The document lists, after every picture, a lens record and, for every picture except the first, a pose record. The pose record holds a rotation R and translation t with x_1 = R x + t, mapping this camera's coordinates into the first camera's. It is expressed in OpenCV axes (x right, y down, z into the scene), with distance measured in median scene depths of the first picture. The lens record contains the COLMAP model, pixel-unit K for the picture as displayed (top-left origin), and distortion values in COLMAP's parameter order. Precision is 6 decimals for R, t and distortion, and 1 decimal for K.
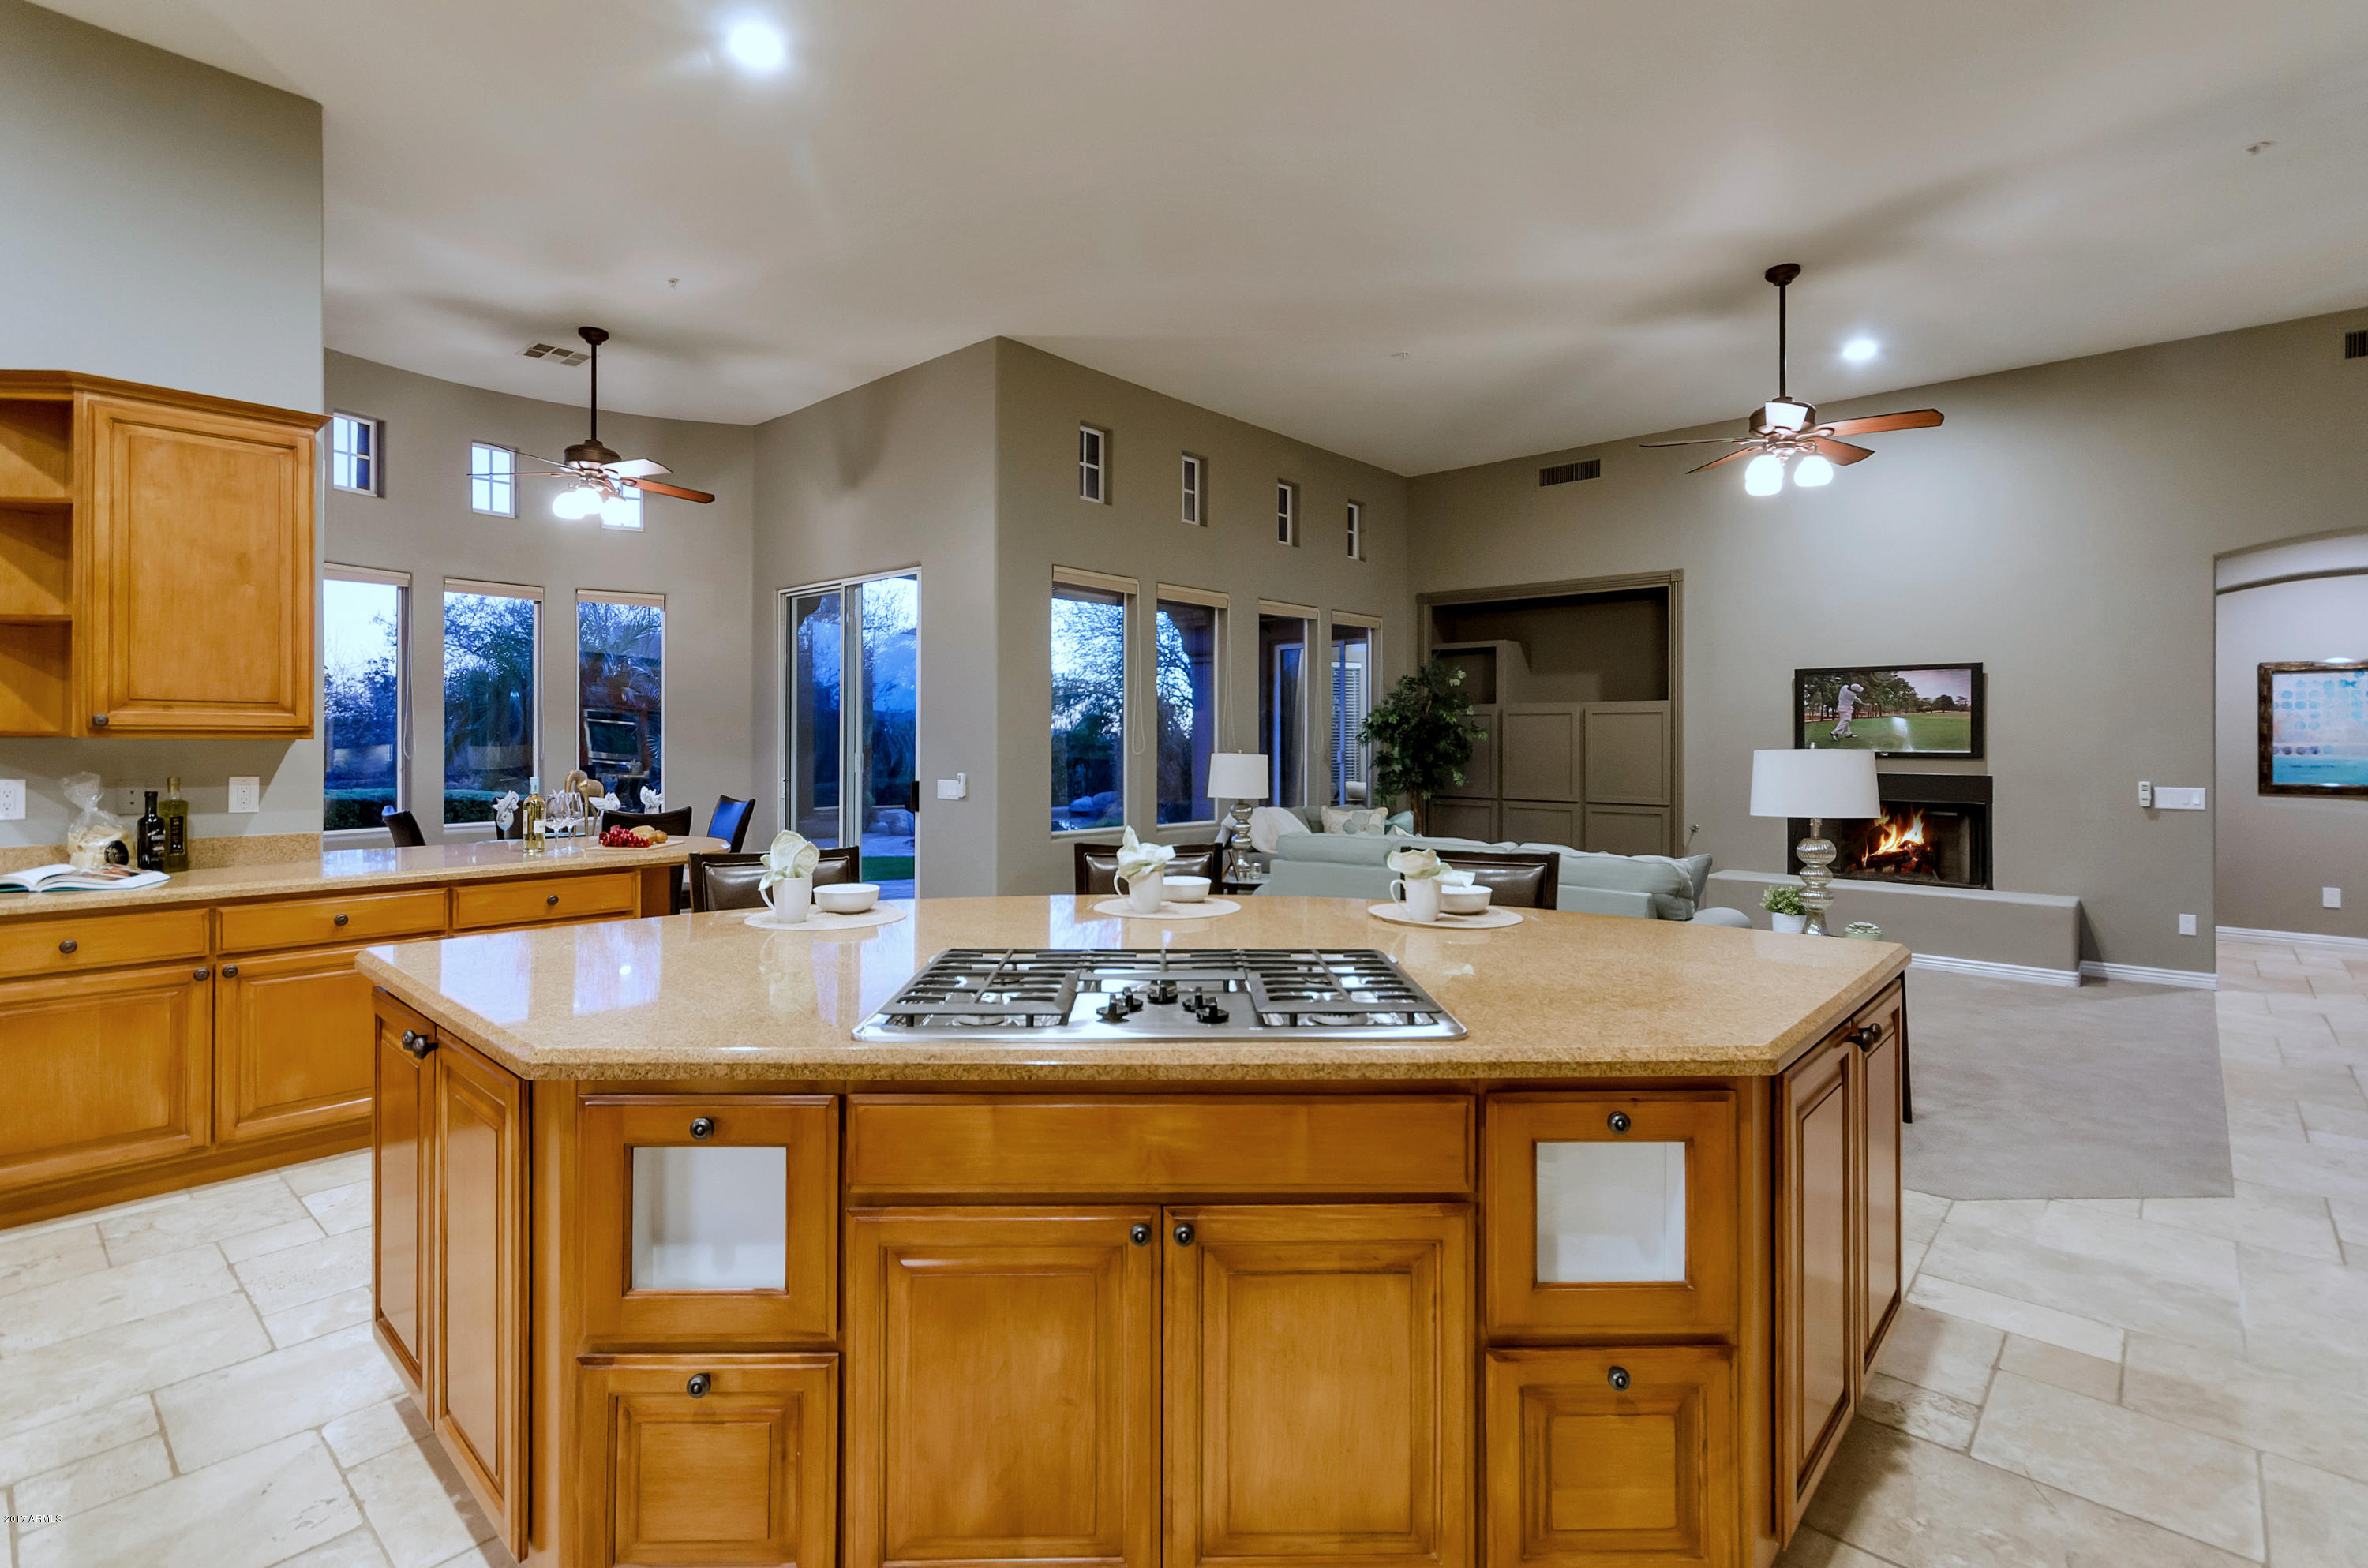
lens RADIAL K [[1104.8, 0, 1185.4], [0, 1104.8, 738.4], [0, 0, 1]] dist [0.001271, 0.001564]
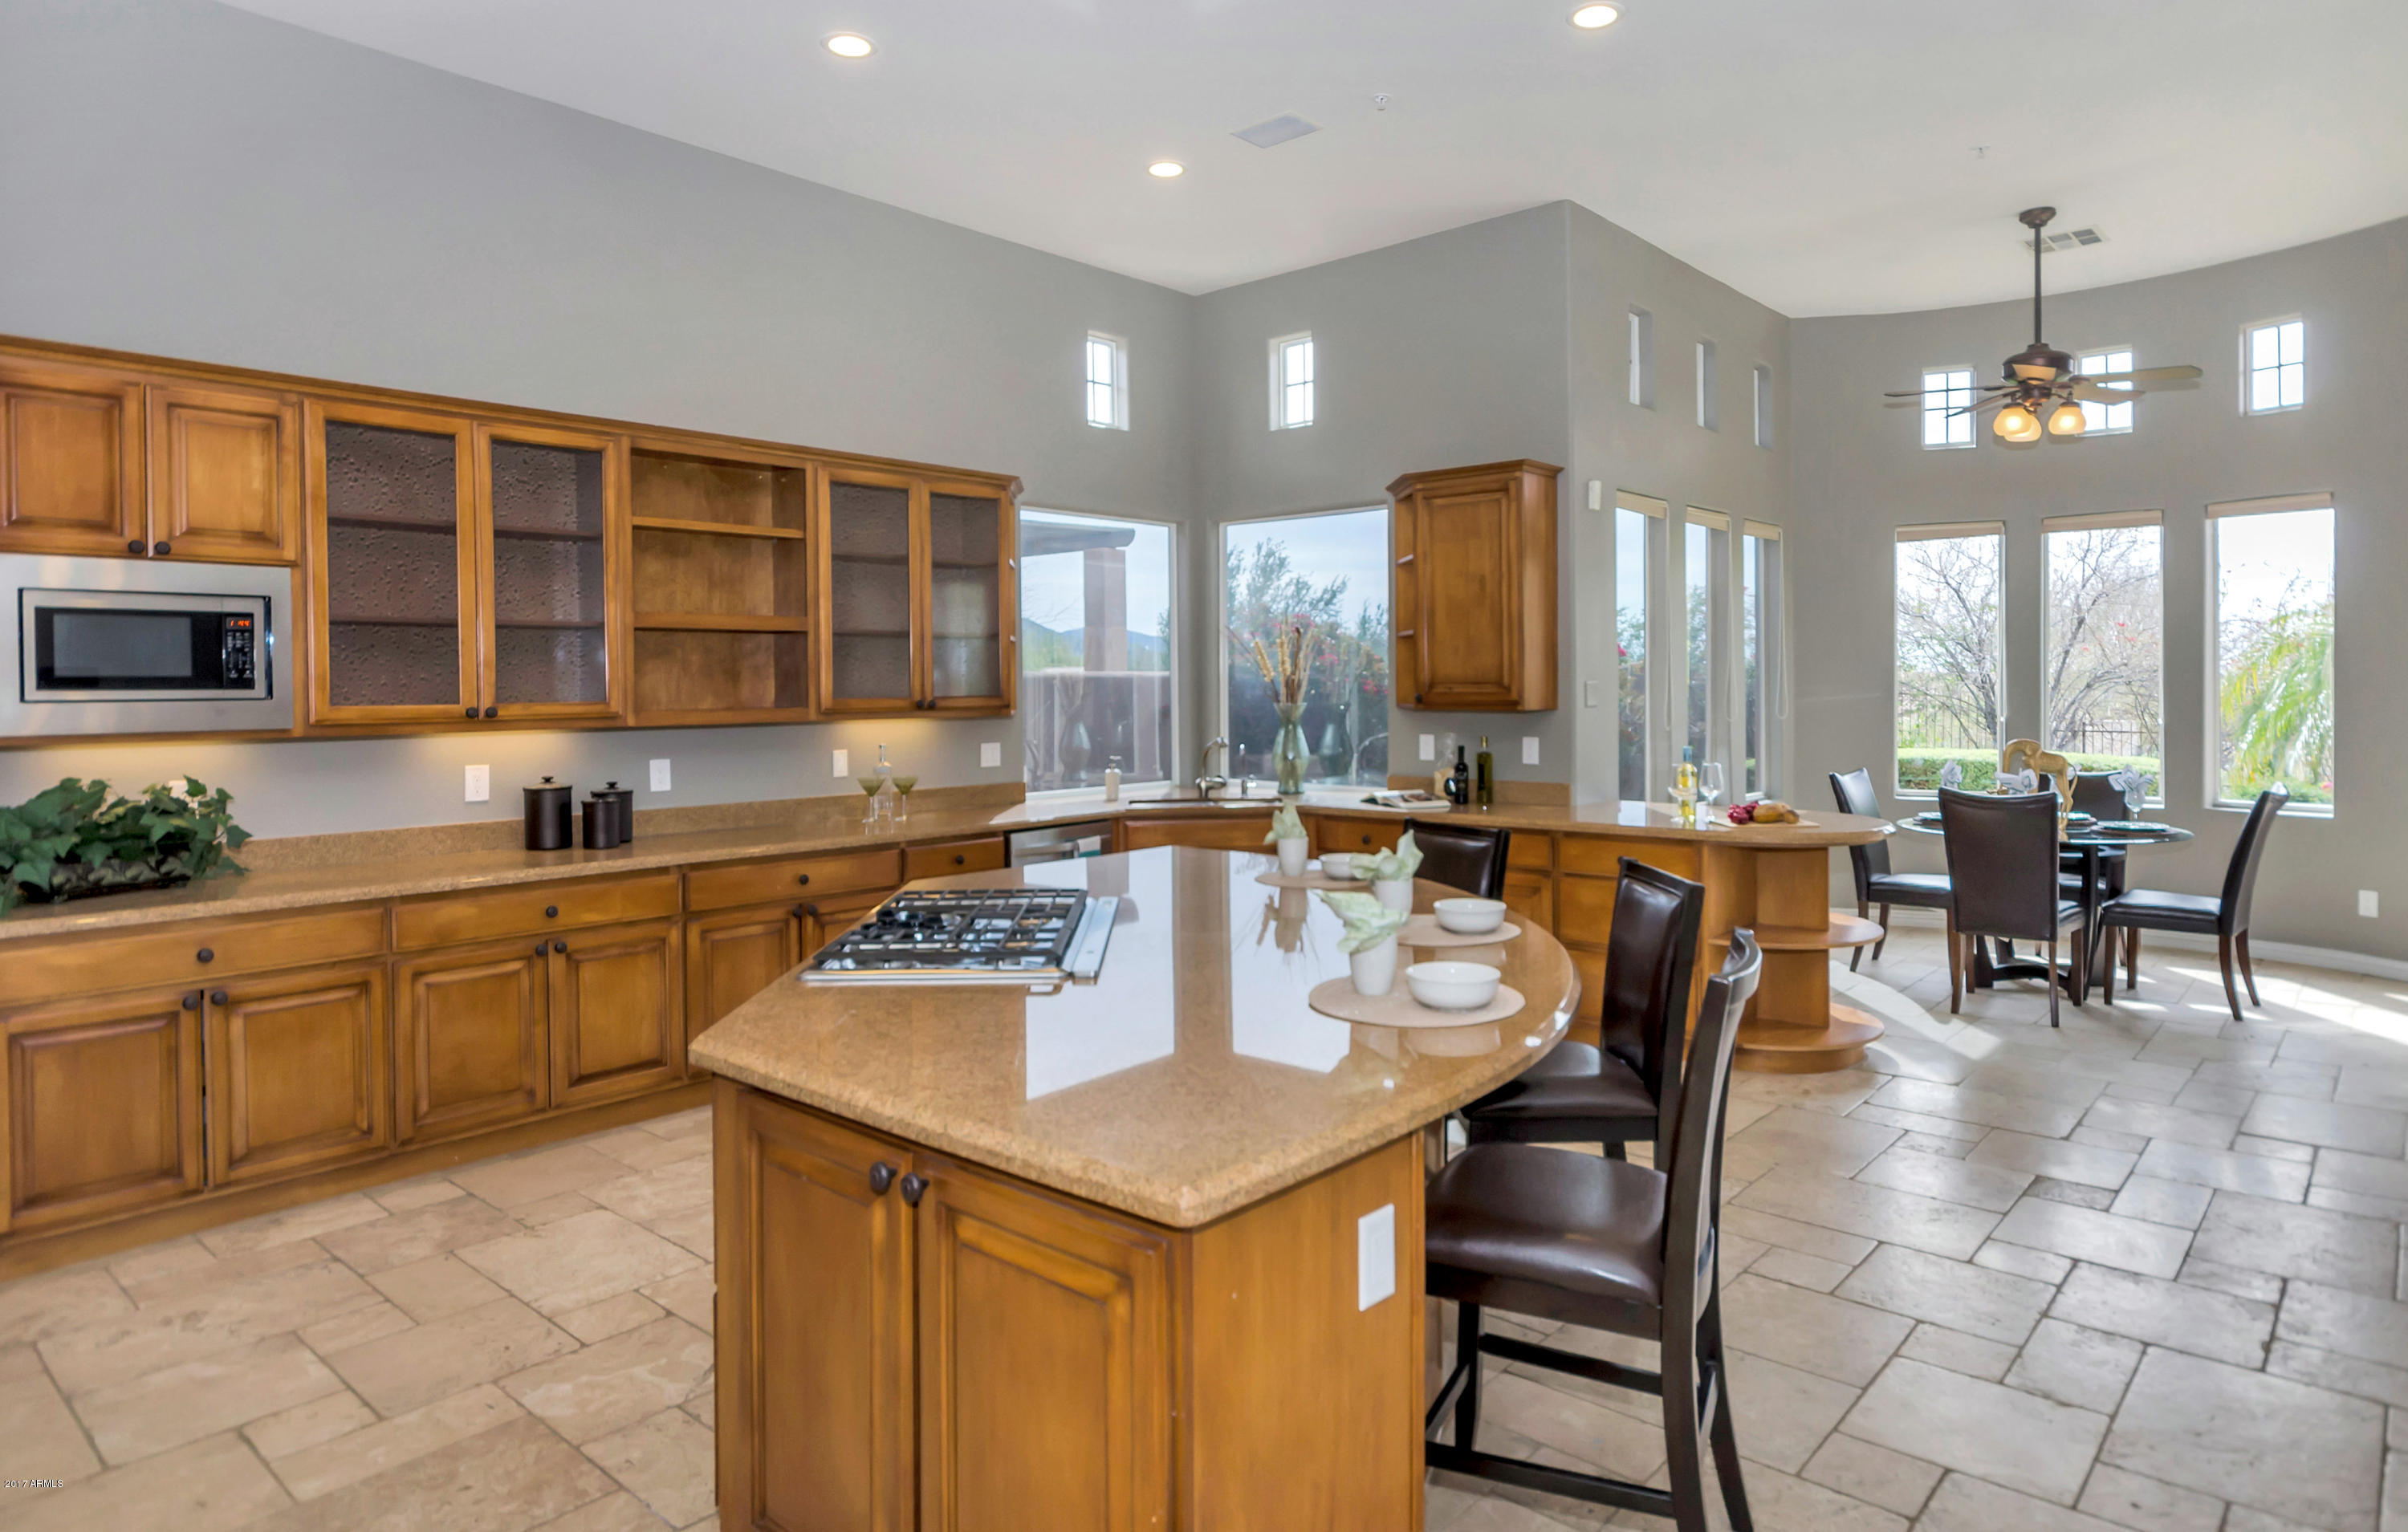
lens RADIAL K [[1393.1, 0, 1231.4], [0, 1393.1, 691.5], [0, 0, 1]] dist [0.006689, 0.000944]
pose [[0.009283, 0.003524, -0.999951, 0.937306], [0.010969, 0.999933, 0.003626, -0.034394], [0.999897, -0.011003, 0.009243, 0.714130]]
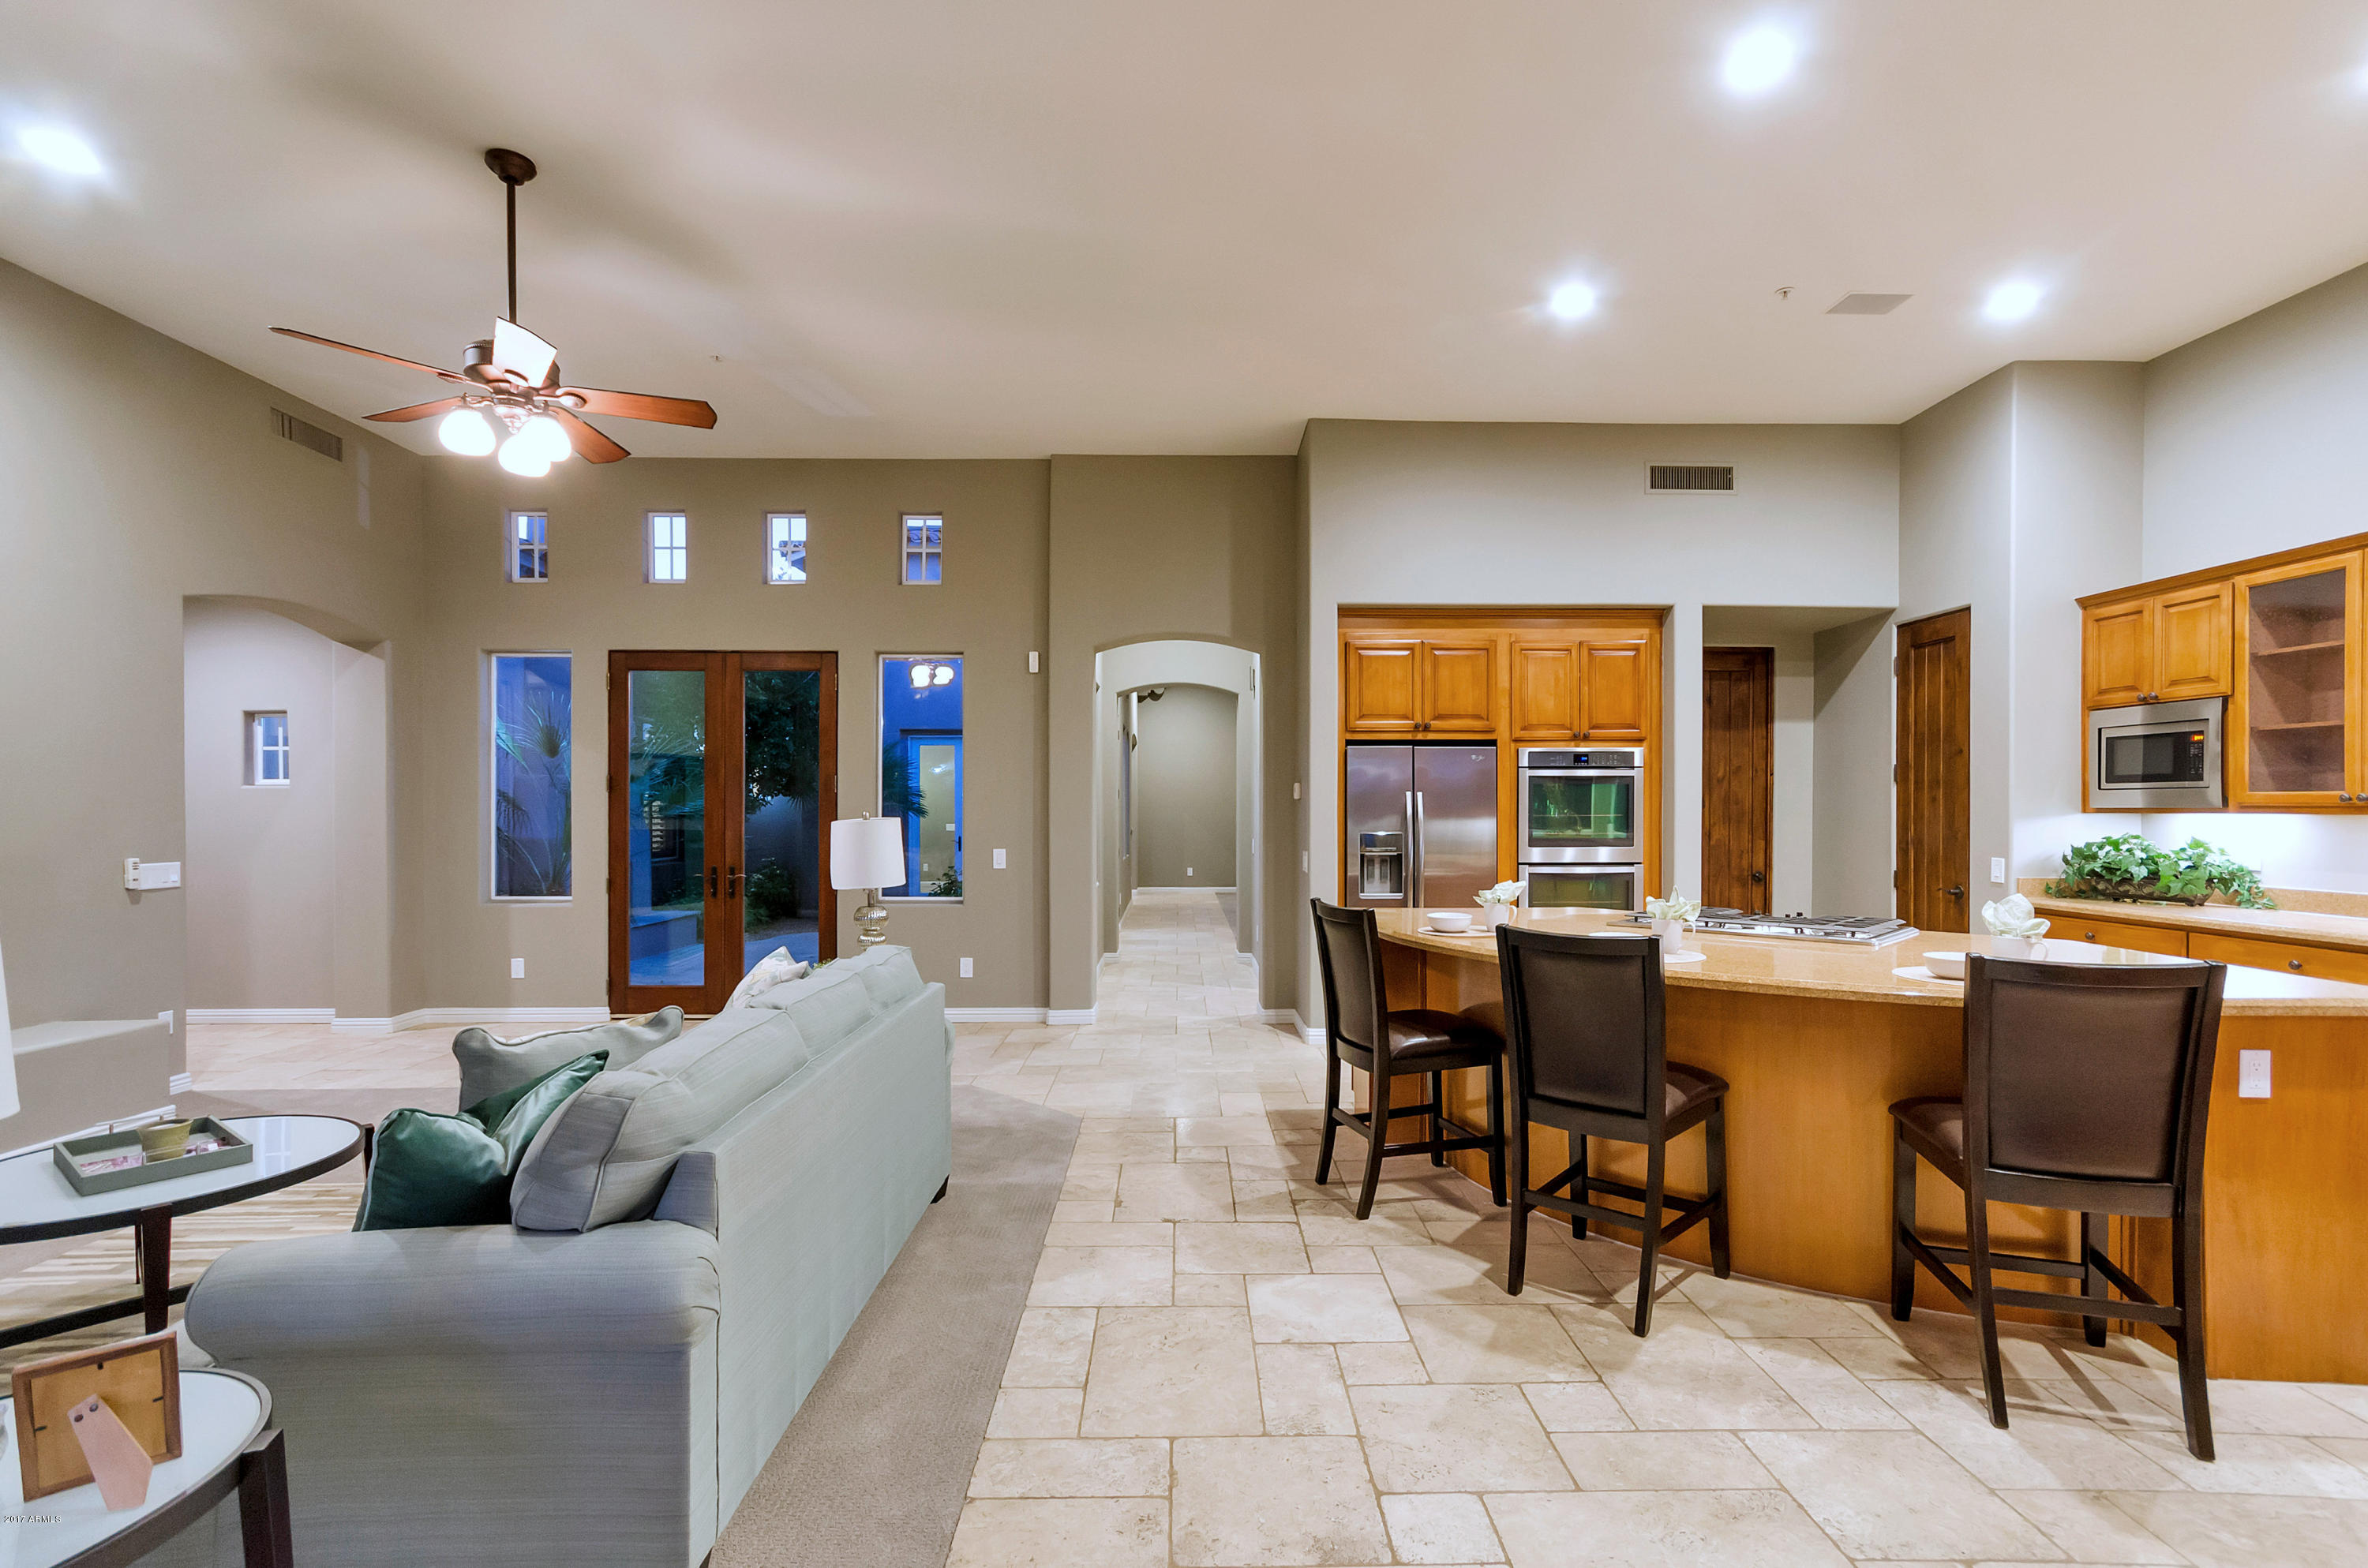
lens RADIAL K [[1104.8, 0, 1193.8], [0, 1104.8, 793.0], [0, 0, 1]] dist [0.001271, 0.001564]
pose [[-0.675557, 0.006073, 0.737283, -0.477415], [-0.004691, 0.999910, -0.012535, -0.000396], [-0.737293, -0.011926, -0.675468, 1.844445]]
